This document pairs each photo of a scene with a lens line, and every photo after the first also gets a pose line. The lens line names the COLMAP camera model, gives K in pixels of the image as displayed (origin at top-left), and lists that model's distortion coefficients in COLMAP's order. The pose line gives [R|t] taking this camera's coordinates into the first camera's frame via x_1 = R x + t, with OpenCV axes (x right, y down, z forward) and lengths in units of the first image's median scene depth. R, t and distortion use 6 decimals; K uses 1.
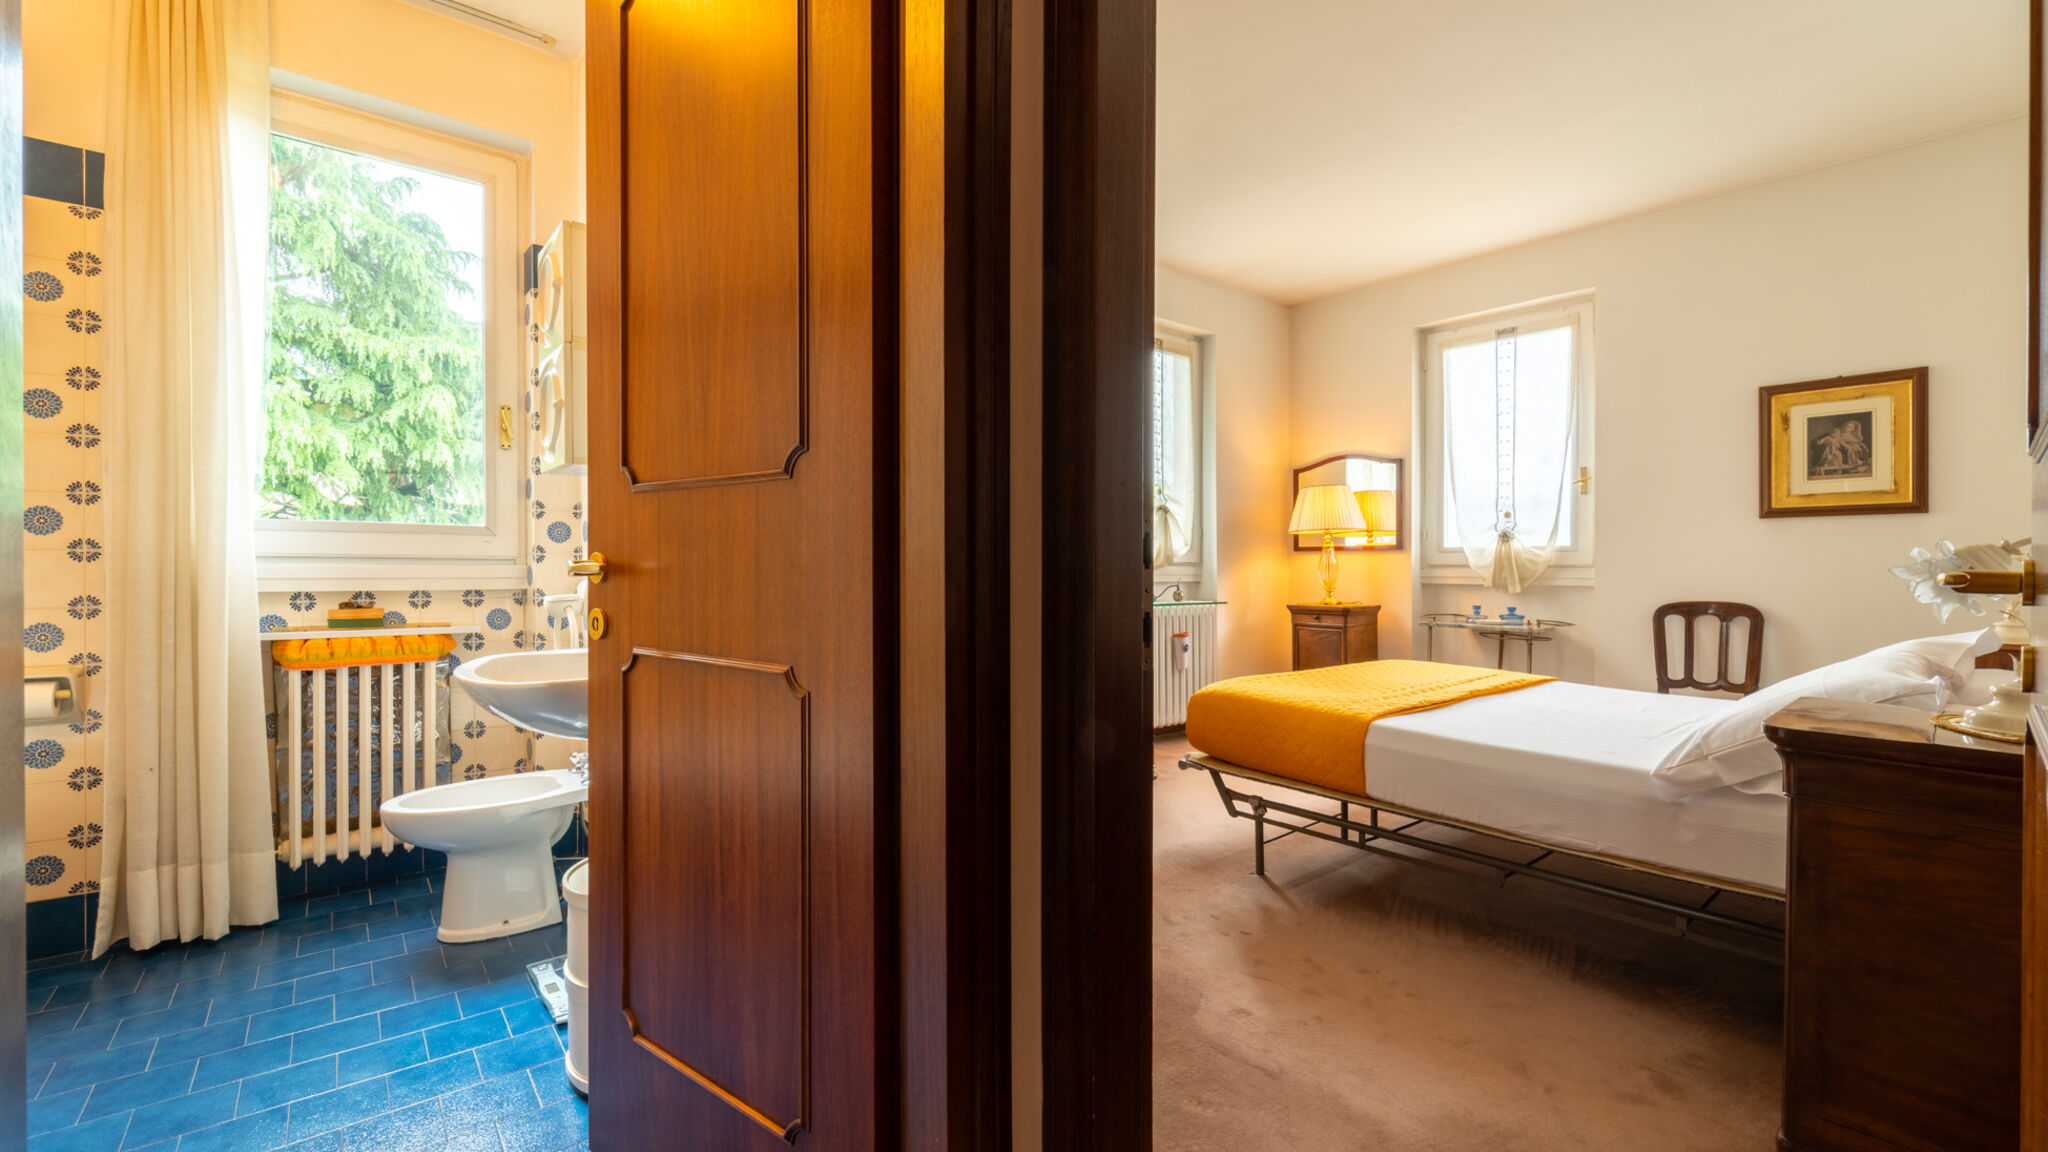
lens RADIAL K [[848.5, 0, 991.4], [0, 848.5, 559.3], [0, 0, 1]] dist [0.008018, -0.000324]
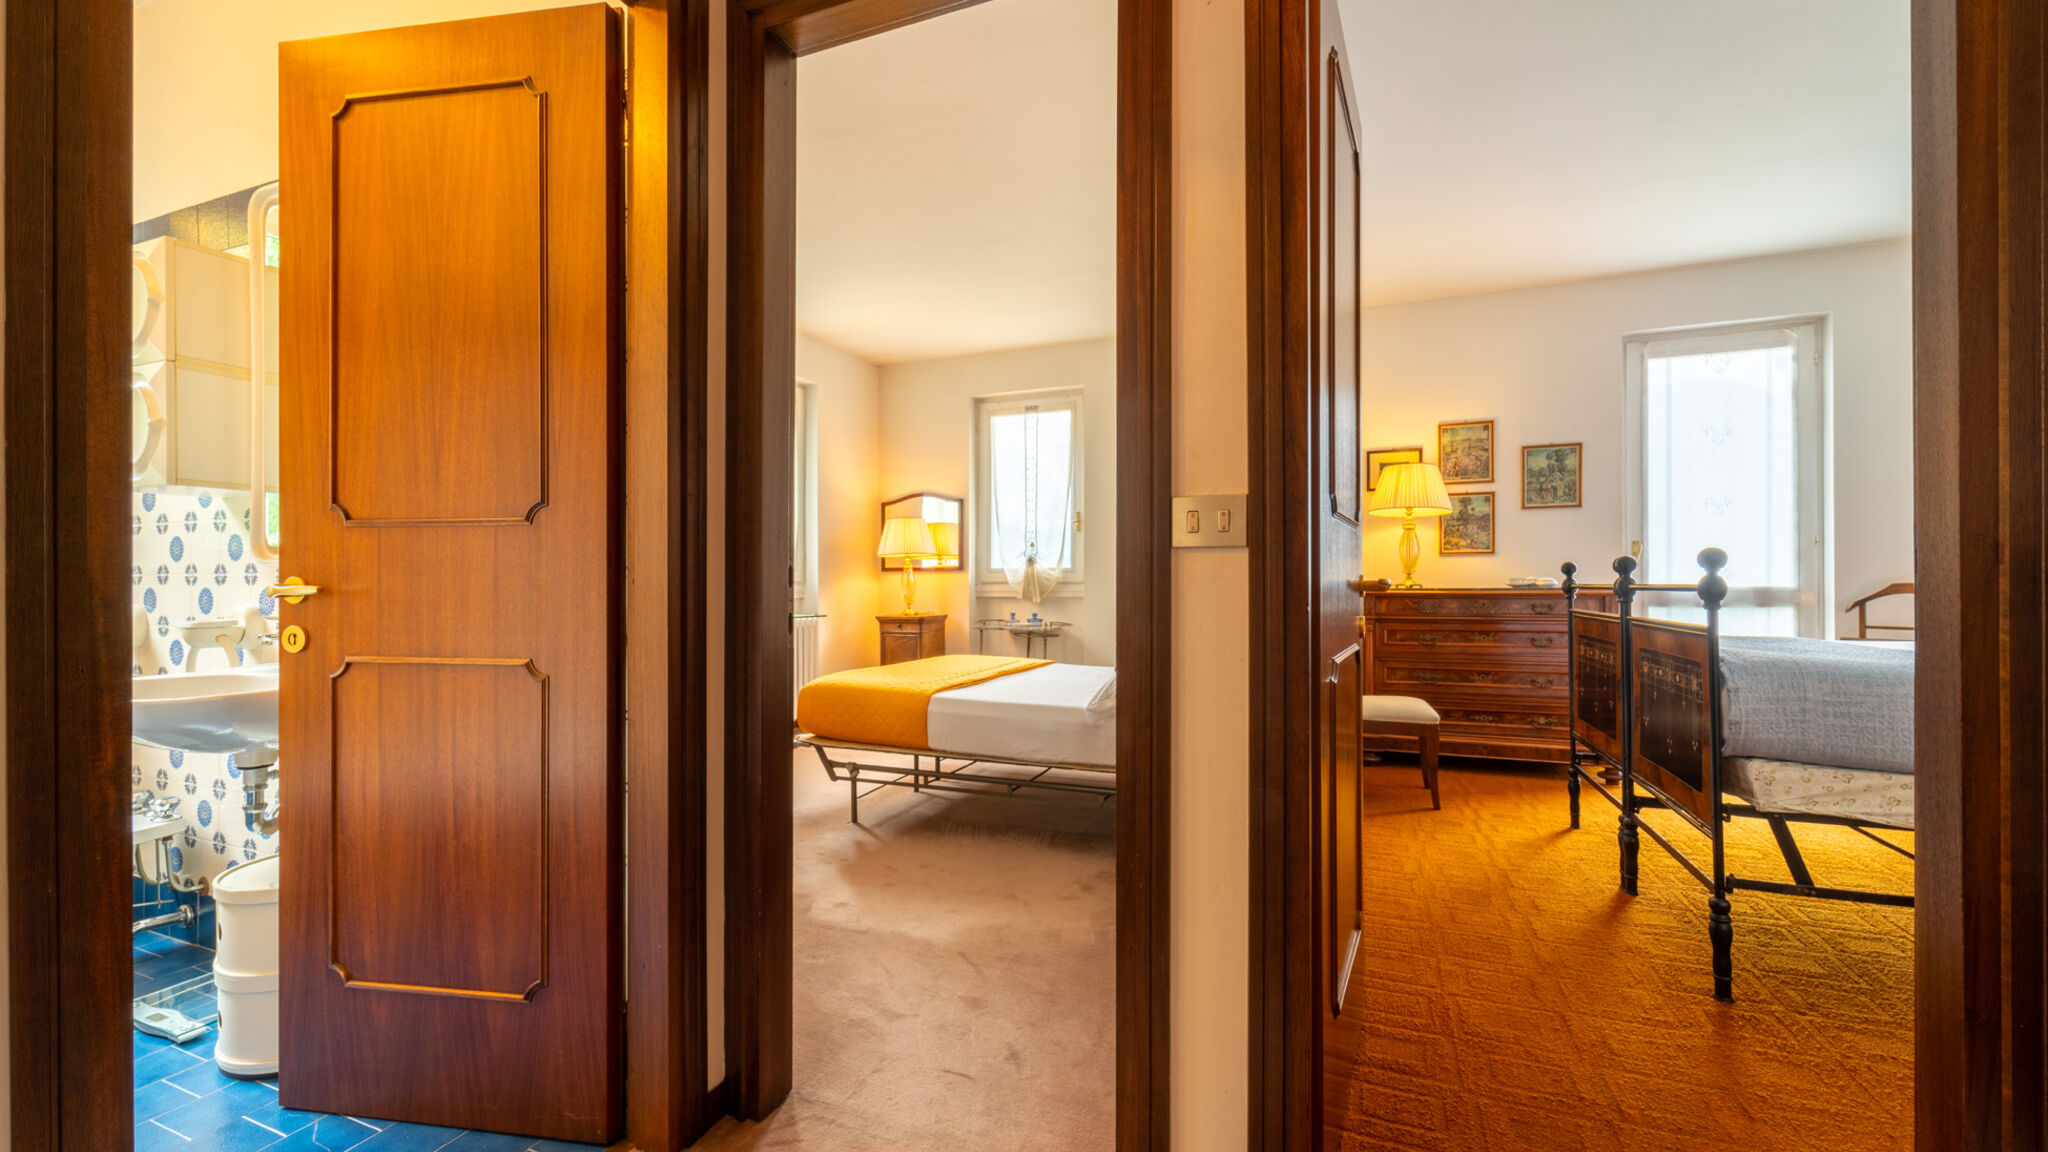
lens RADIAL K [[820.8, 0, 1019.9], [0, 820.8, 582.2], [0, 0, 1]] dist [0.002212, -0.000020]
pose [[0.874724, -0.005134, 0.484594, -0.048077], [0.002069, 0.999974, 0.006859, -0.002480], [-0.484617, -0.004997, 0.874712, -0.151496]]
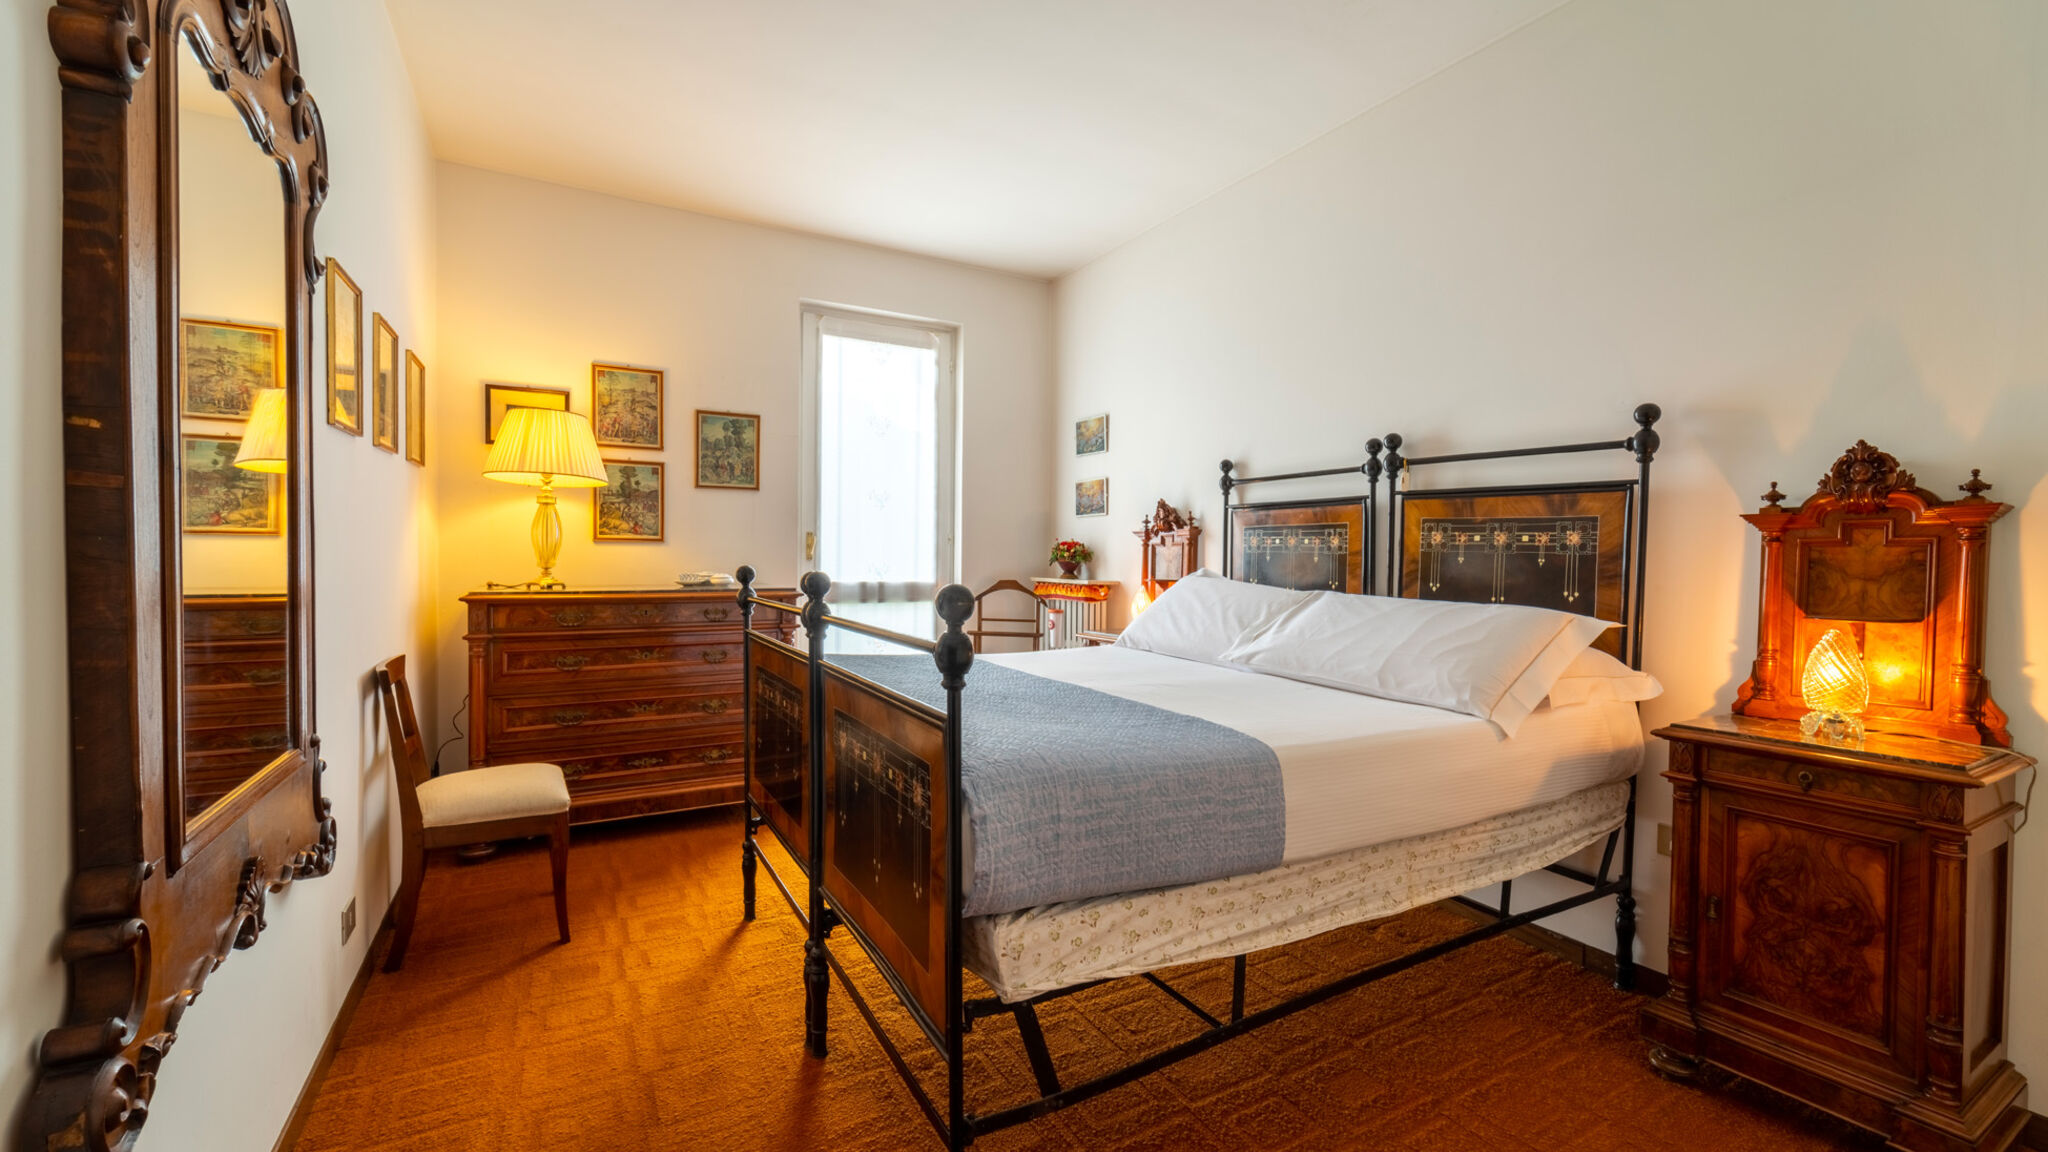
lens RADIAL K [[848.2, 0, 1024.0], [0, 848.2, 576.0], [0, 0, 1]] dist [0.000918, 0.000005]
pose [[0.158621, -0.022679, 0.987079, 0.265911], [-0.019059, 0.999480, 0.026026, -0.030584], [-0.987156, -0.022941, 0.158106, 0.010002]]
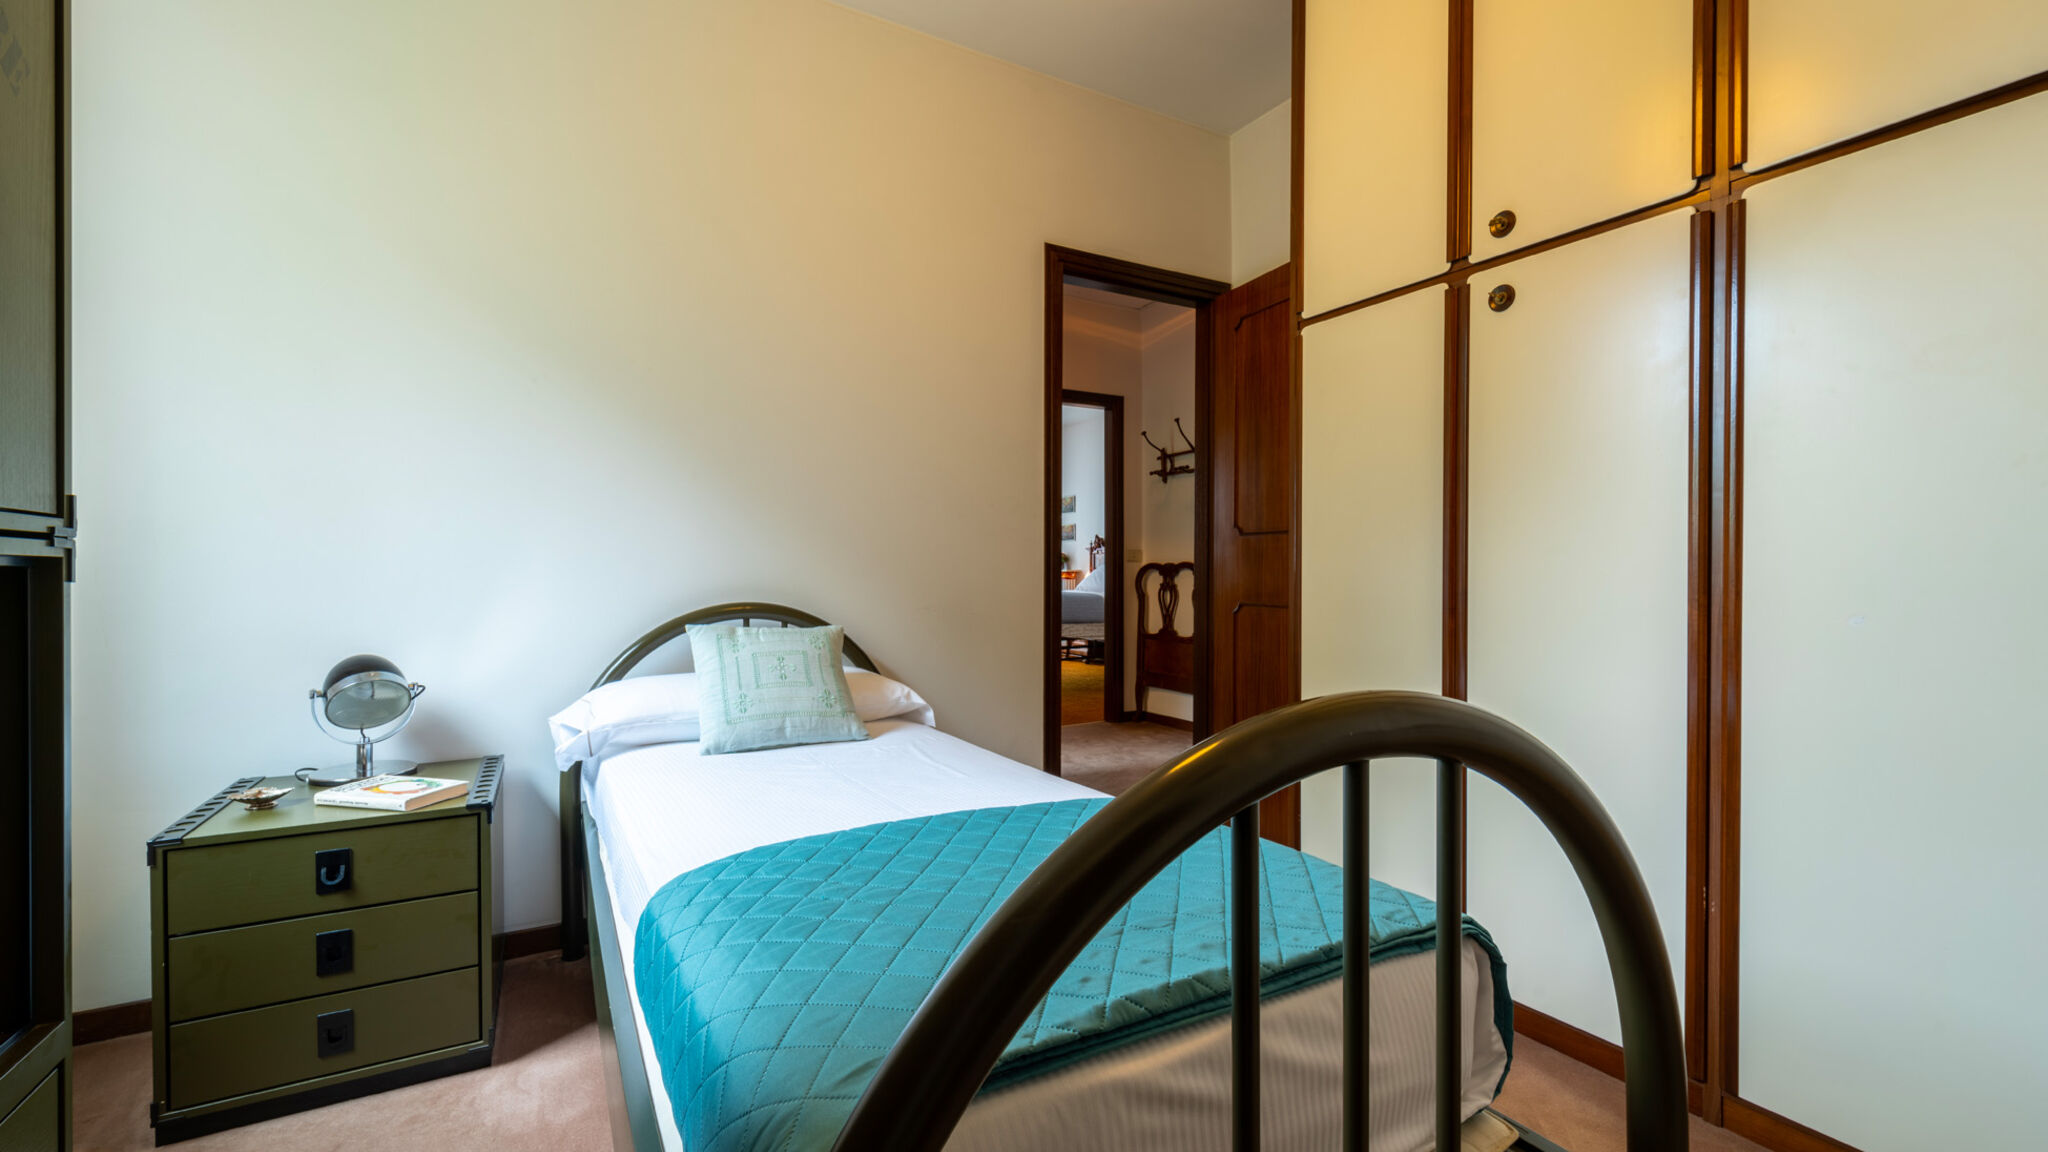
lens RADIAL K [[820.8, 0, 1019.9], [0, 820.8, 582.2], [0, 0, 1]] dist [0.002212, -0.000020]
pose [[0.156921, -0.014608, 0.987503, -1.078093], [-0.005743, 0.999860, 0.015704, 0.002545], [-0.987594, -0.008136, 0.156815, -0.144747]]
